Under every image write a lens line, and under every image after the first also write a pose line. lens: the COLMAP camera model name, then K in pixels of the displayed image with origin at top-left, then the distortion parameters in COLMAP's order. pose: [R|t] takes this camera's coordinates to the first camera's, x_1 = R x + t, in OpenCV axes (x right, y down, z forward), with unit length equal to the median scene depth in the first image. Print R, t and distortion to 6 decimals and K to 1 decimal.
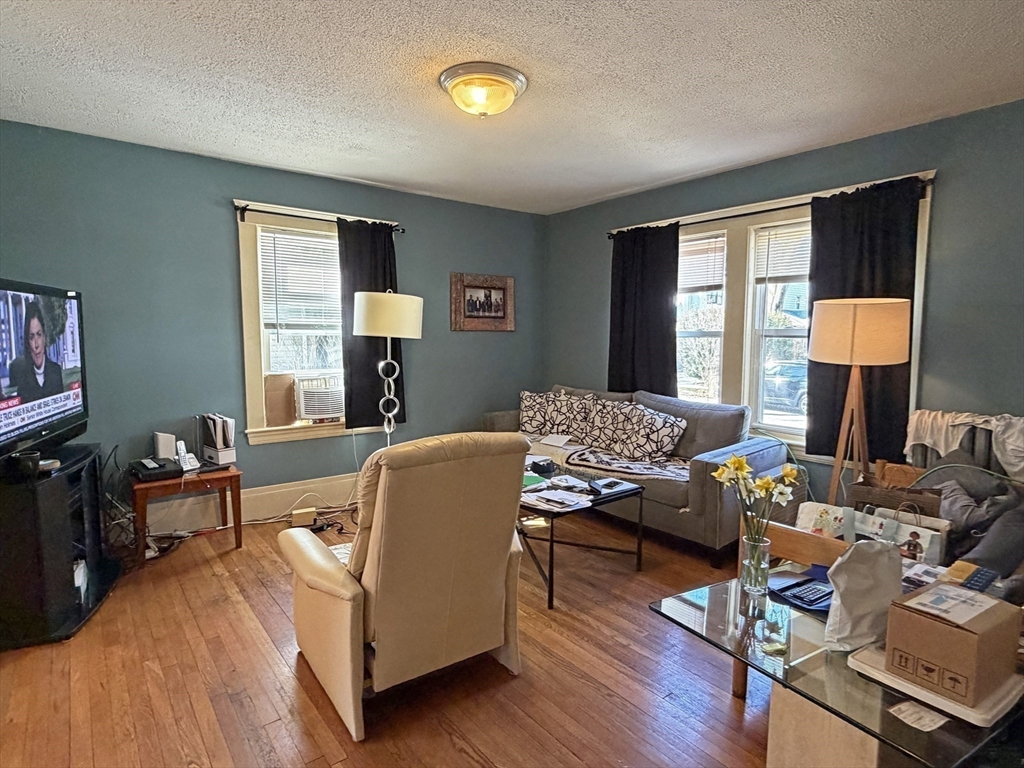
lens RADIAL K [[551.0, 0, 512.0], [0, 551.0, 384.0], [0, 0, 1]] dist [0.000965, 0.000131]
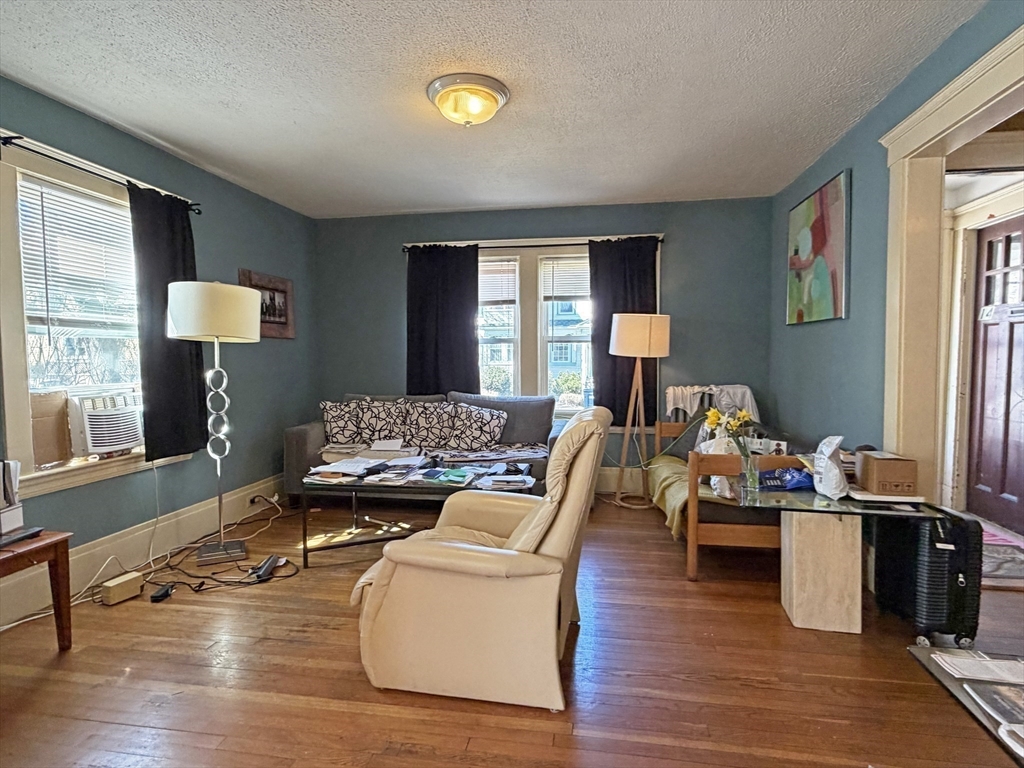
lens RADIAL K [[538.6, 0, 512.0], [0, 538.6, 384.0], [0, 0, 1]] dist [-0.004522, -0.000452]
pose [[0.742797, -0.044034, 0.668067, -0.420231], [0.069056, 0.997552, -0.011029, 0.018291], [-0.665946, 0.054326, 0.744019, 0.119595]]
